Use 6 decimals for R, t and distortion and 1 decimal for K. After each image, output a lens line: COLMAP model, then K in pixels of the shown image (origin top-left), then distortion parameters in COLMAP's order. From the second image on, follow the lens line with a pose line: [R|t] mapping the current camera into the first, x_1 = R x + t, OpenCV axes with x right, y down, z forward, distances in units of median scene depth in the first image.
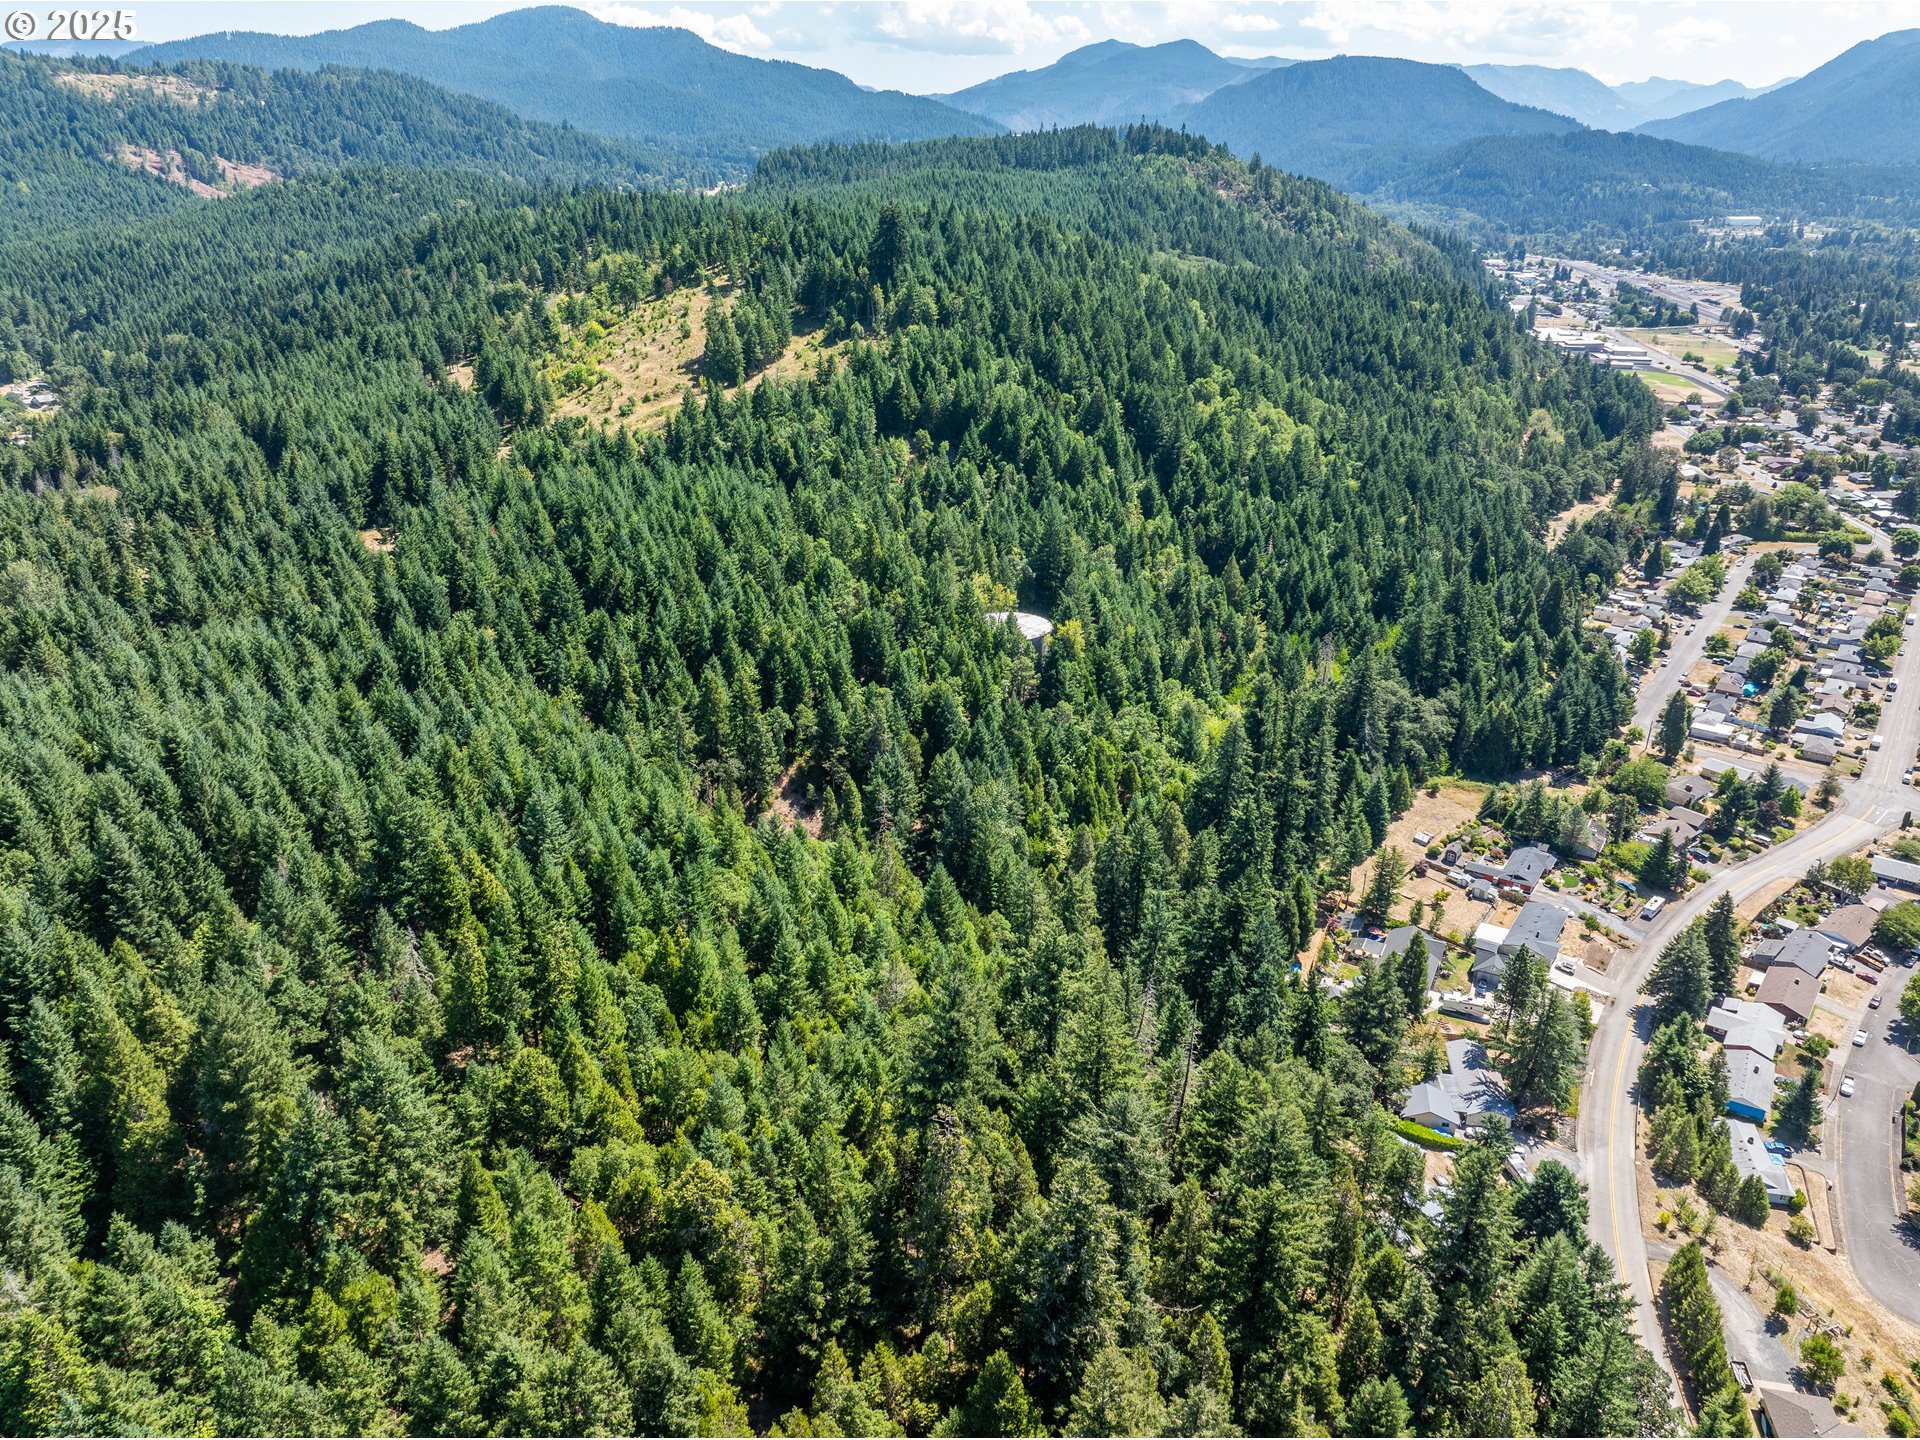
lens RADIAL K [[1354.2, 0, 969.0], [0, 1354.2, 713.2], [0, 0, 1]] dist [-0.053177, 0.031689]
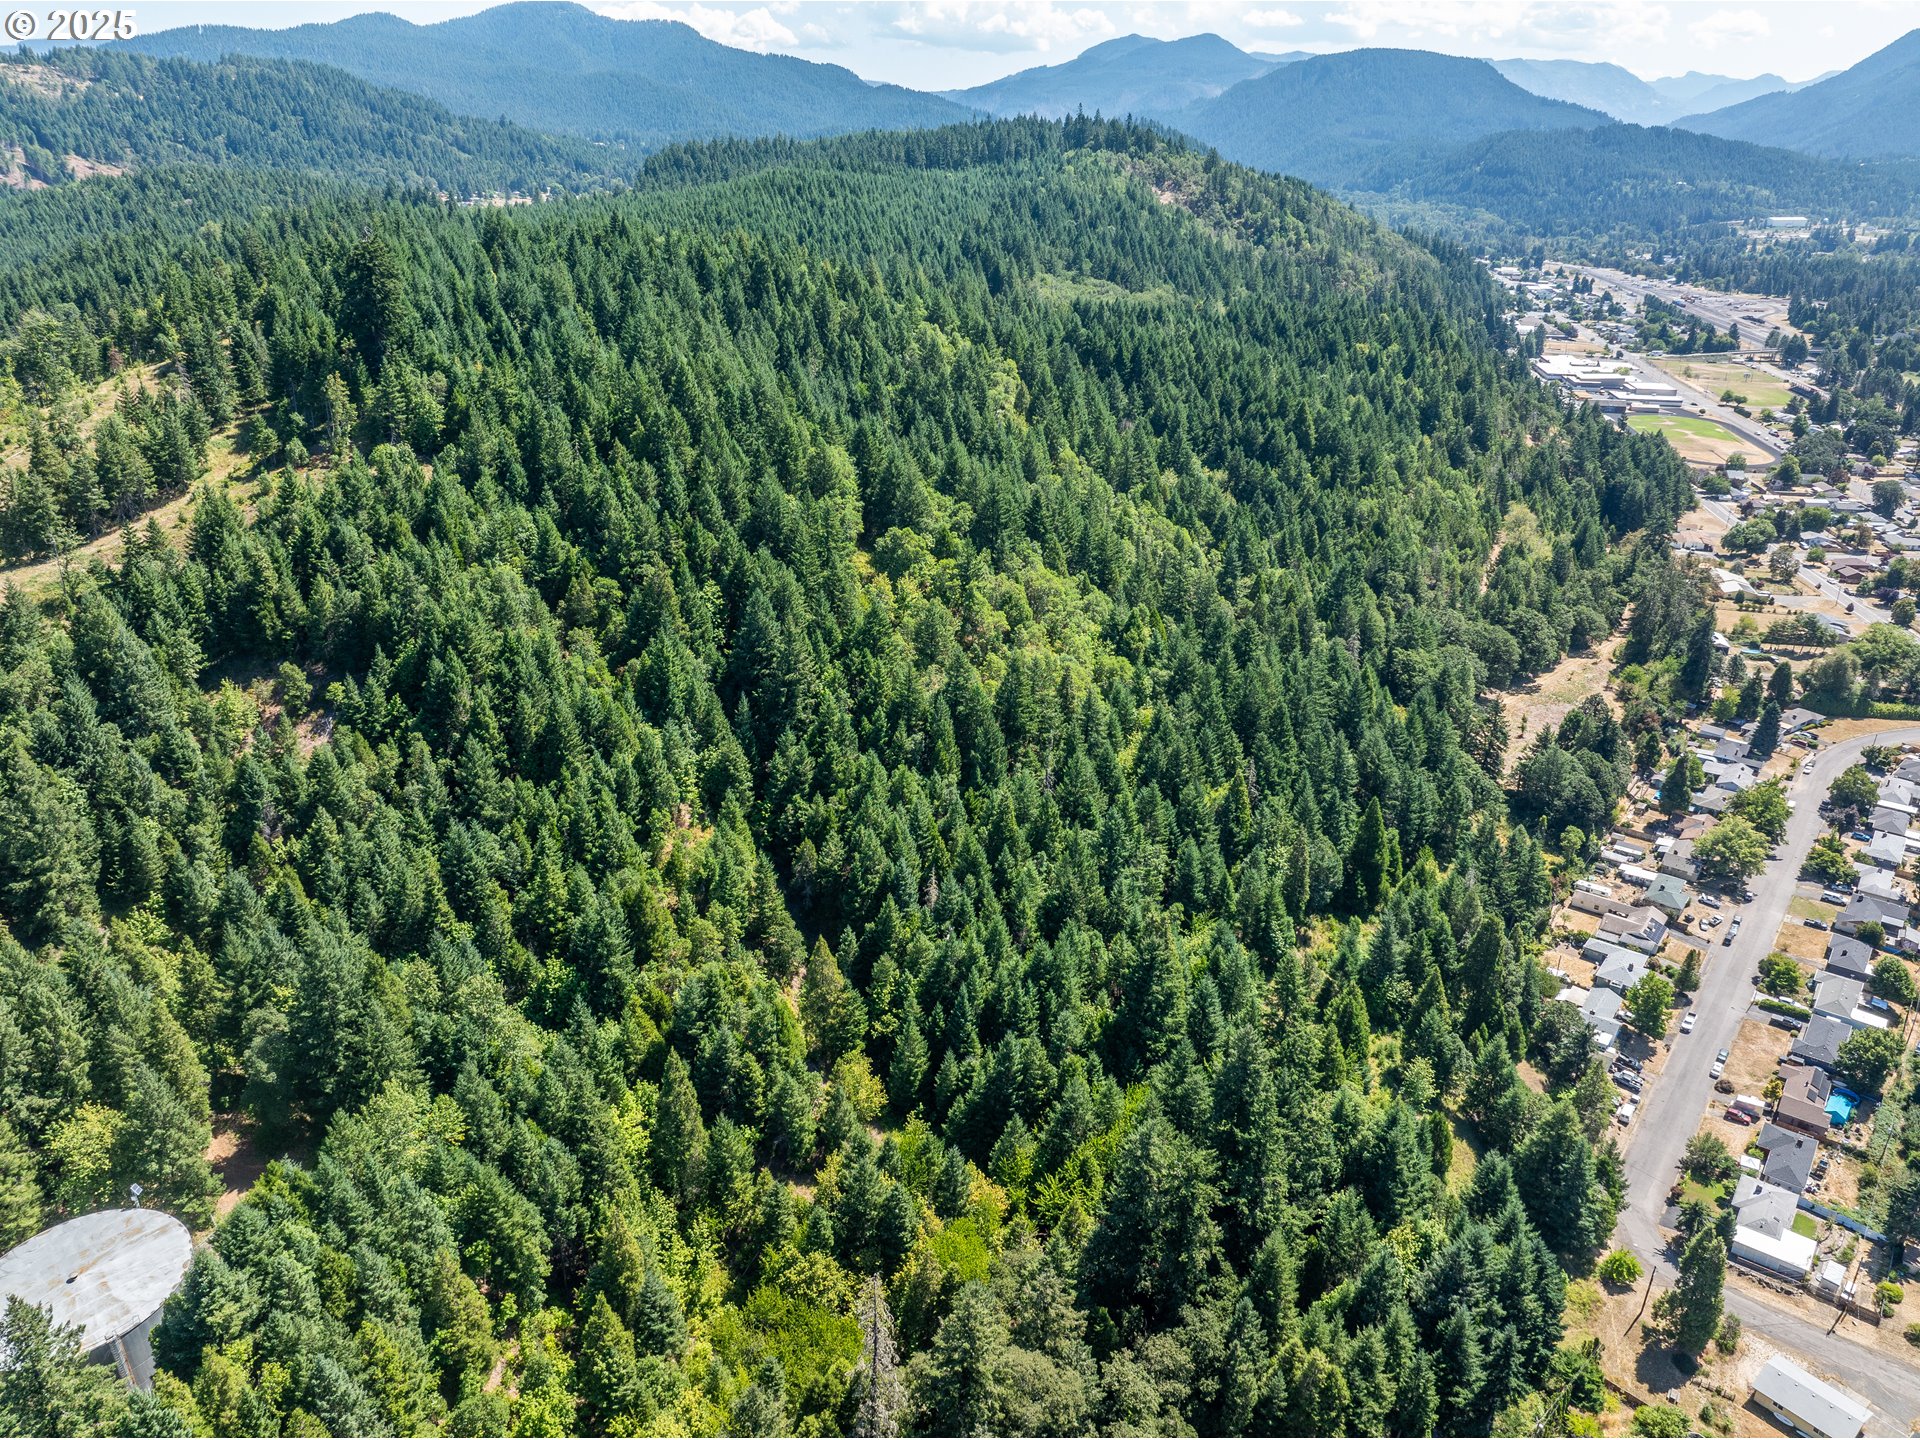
lens RADIAL K [[1354.2, 0, 969.0], [0, 1354.2, 713.2], [0, 0, 1]] dist [-0.053177, 0.031689]
pose [[0.999789, 0.006376, -0.019523, 0.152956], [-0.006340, 0.999978, 0.001882, -0.119457], [0.019534, -0.001758, 0.999808, 0.290308]]
